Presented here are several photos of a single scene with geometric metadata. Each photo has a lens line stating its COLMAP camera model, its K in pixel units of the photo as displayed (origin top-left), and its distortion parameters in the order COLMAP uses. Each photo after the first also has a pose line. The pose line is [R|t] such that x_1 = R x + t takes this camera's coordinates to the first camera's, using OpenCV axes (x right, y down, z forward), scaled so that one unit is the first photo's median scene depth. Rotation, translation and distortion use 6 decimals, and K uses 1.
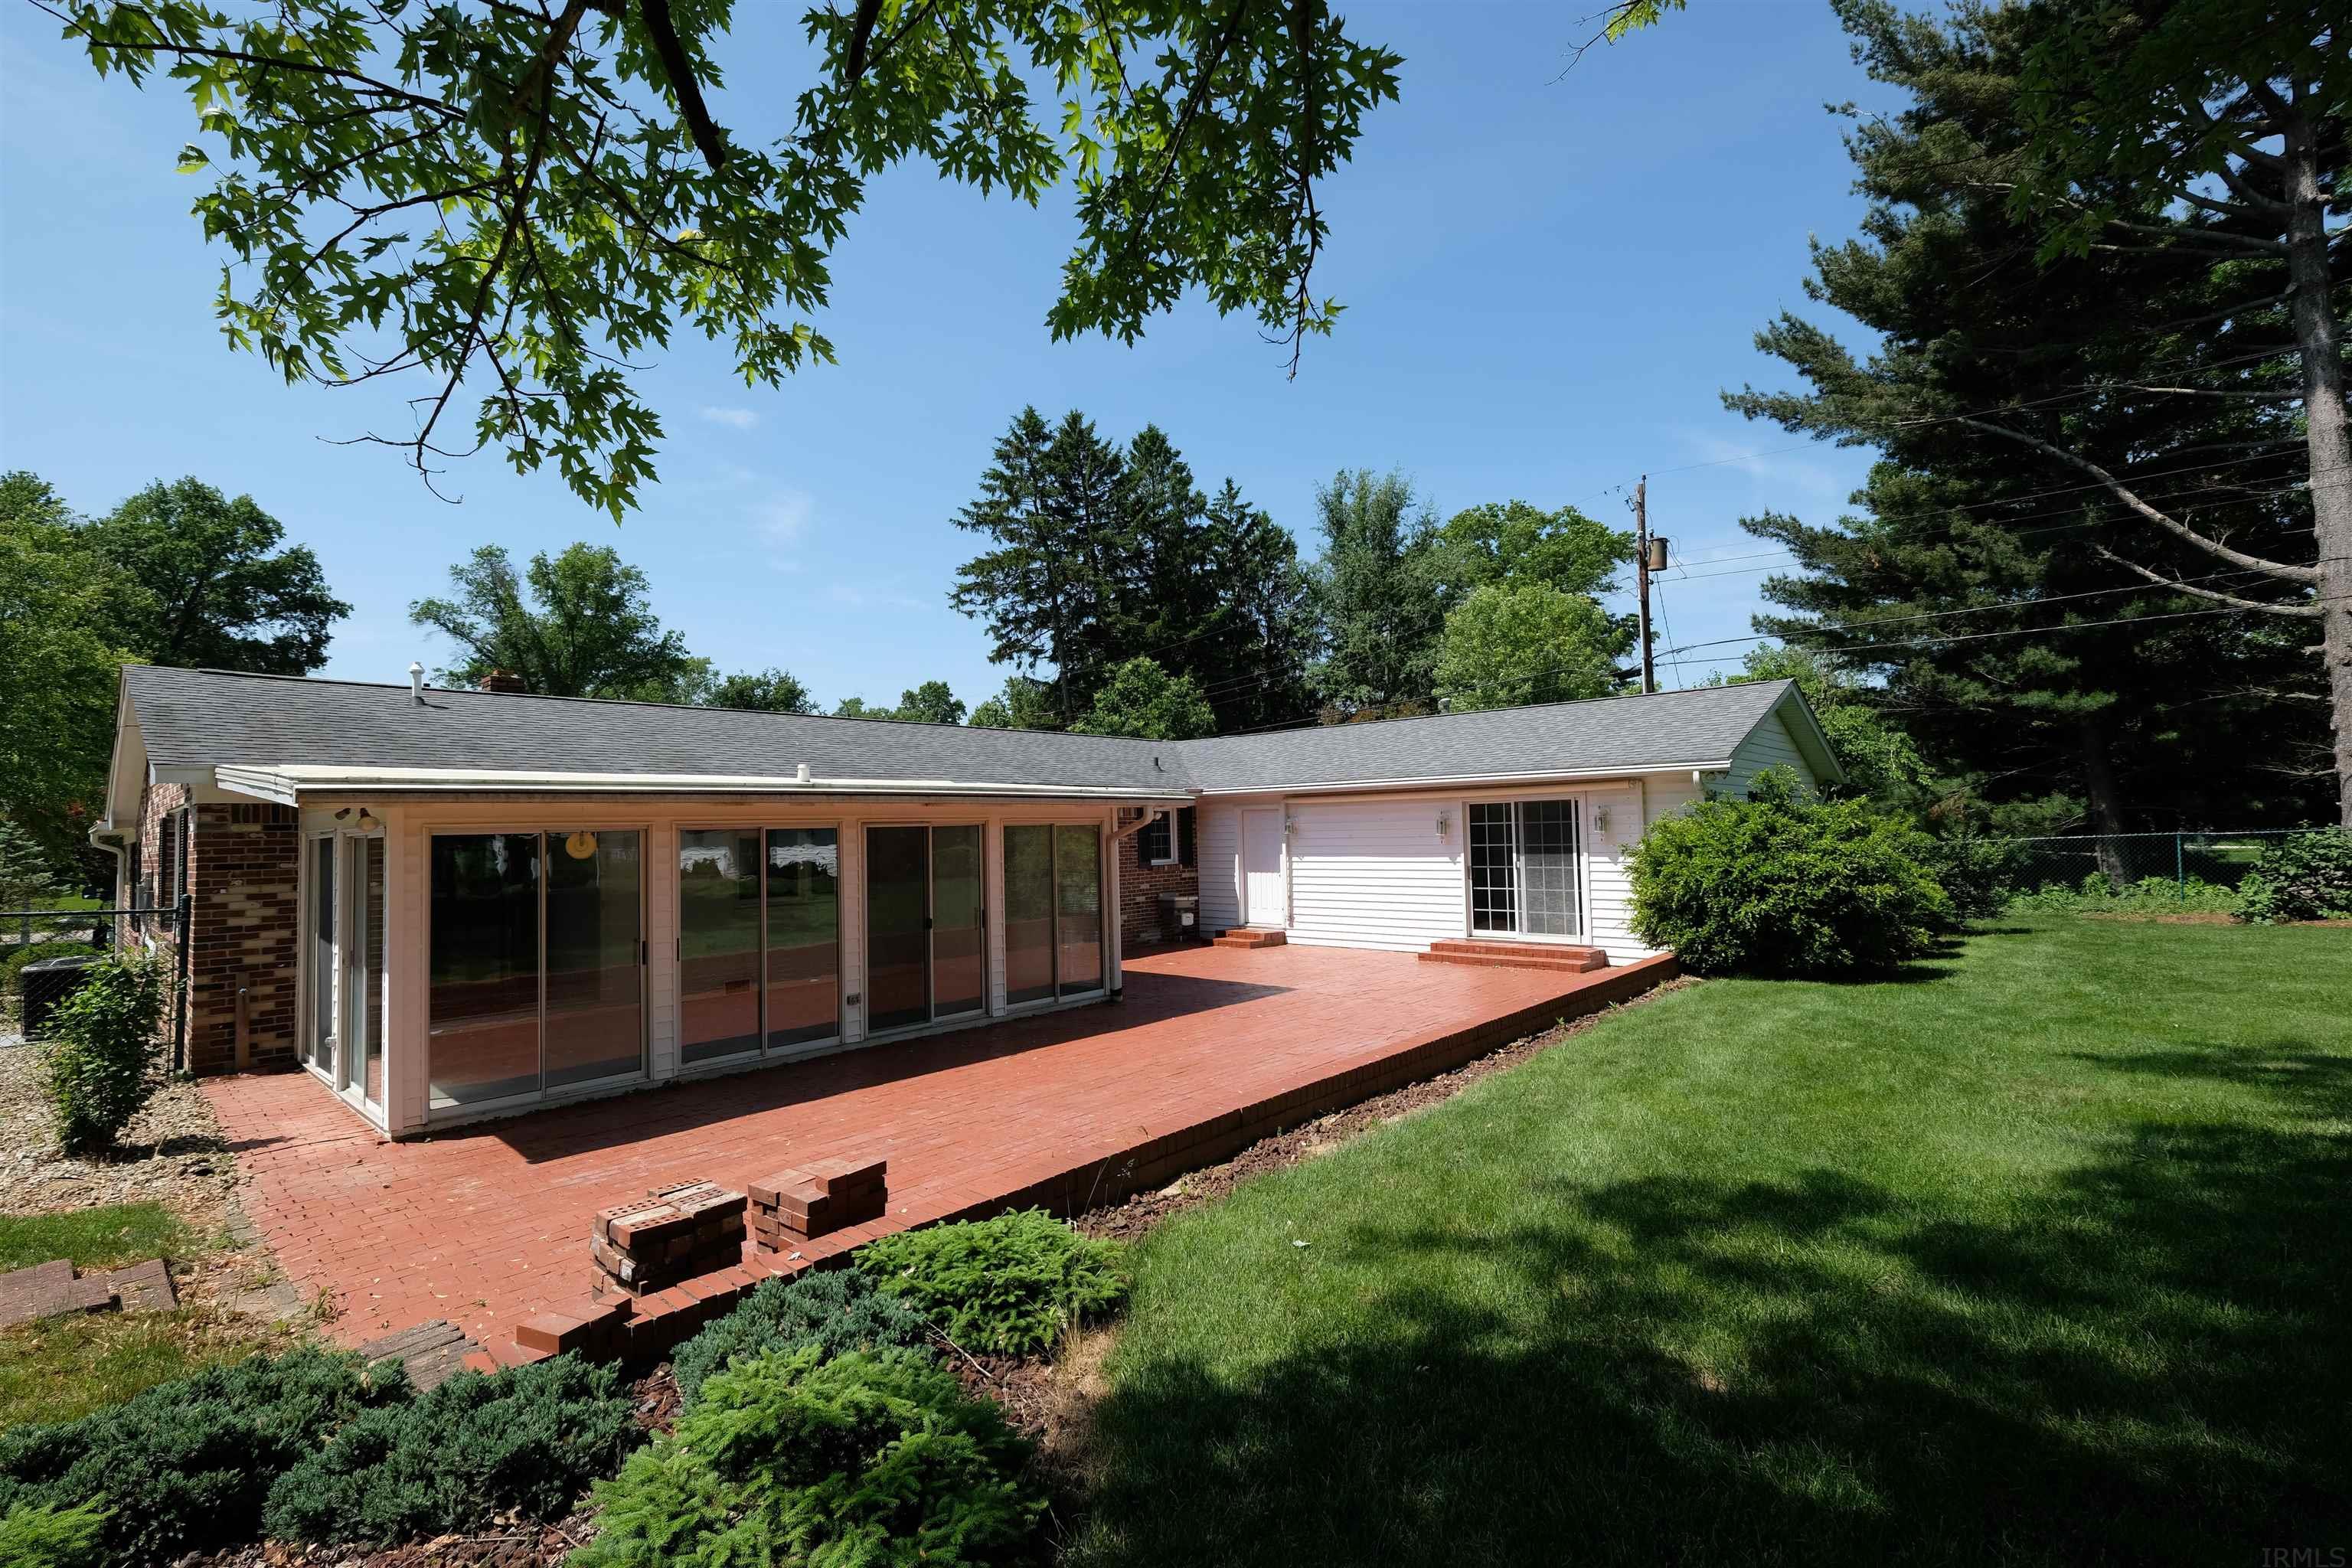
lens RADIAL K [[1022.6, 0, 1176.0], [0, 1022.6, 784.0], [0, 0, 1]] dist [-0.000281, -0.000013]
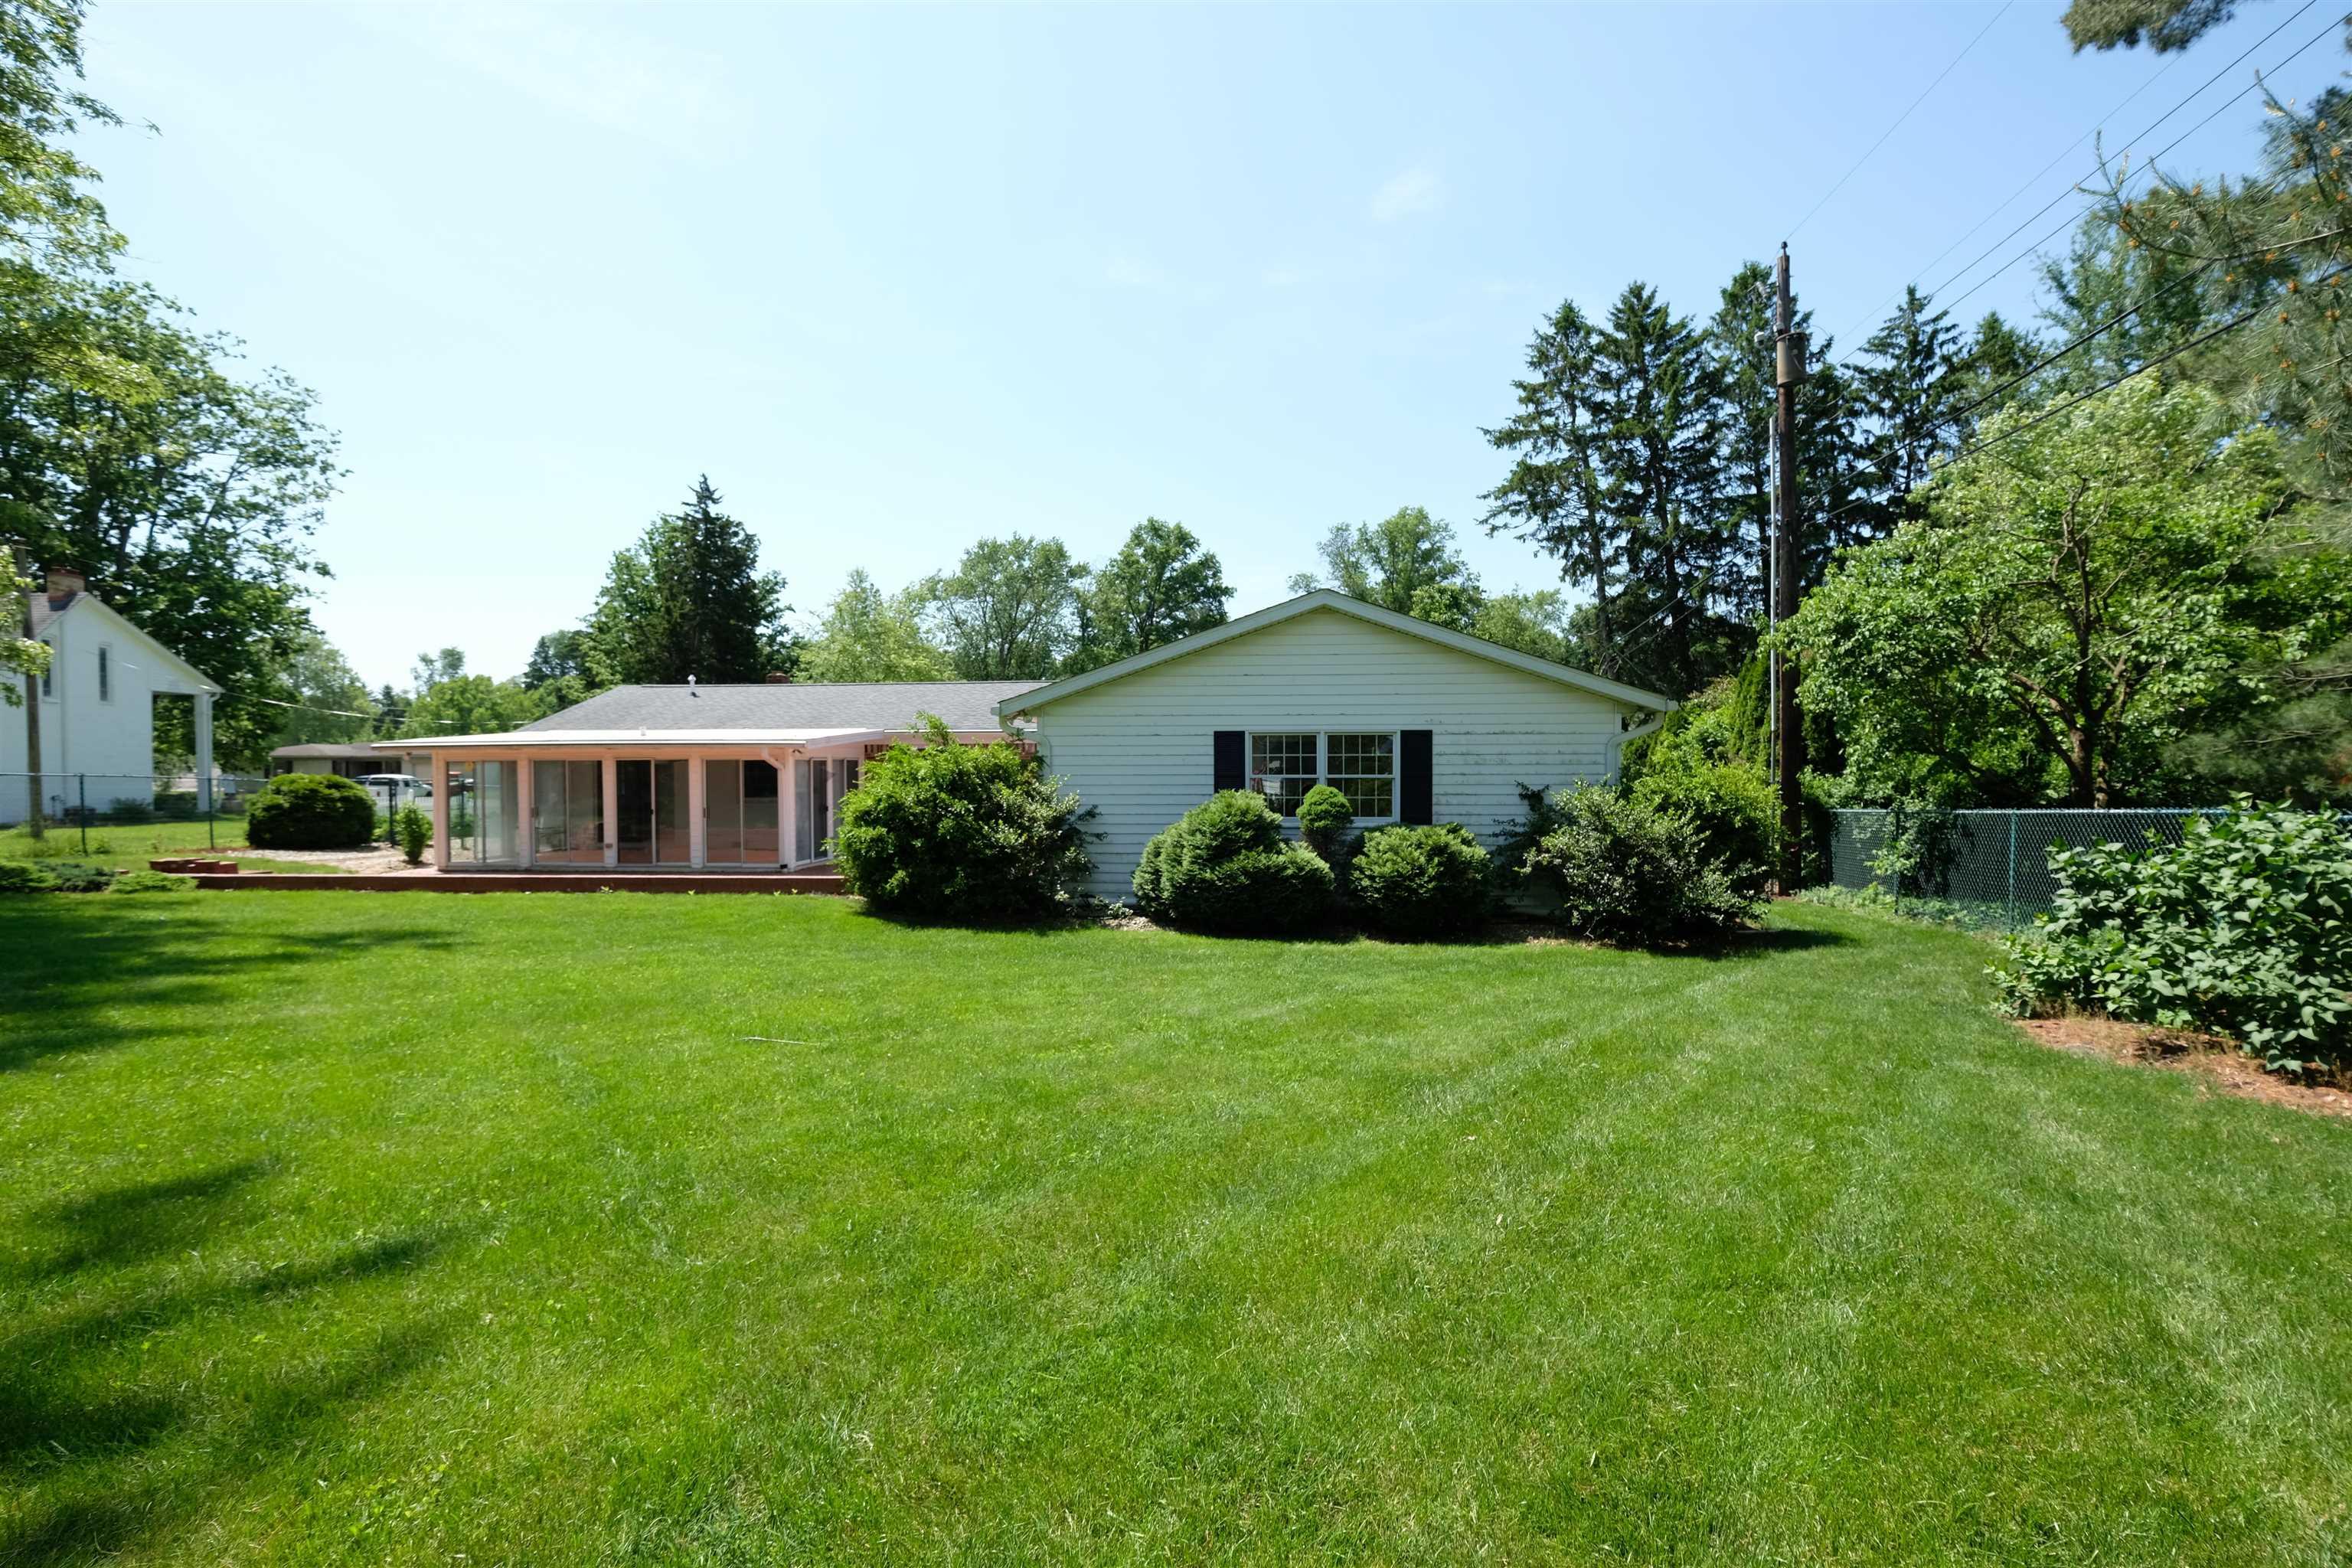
lens RADIAL K [[1022.6, 0, 1176.0], [0, 1022.6, 784.0], [0, 0, 1]] dist [-0.000281, -0.000013]
pose [[0.597619, 0.038626, -0.800850, 0.314328], [0.023366, 0.997576, 0.065551, -0.002431], [0.801440, -0.057887, 0.595267, 0.110236]]
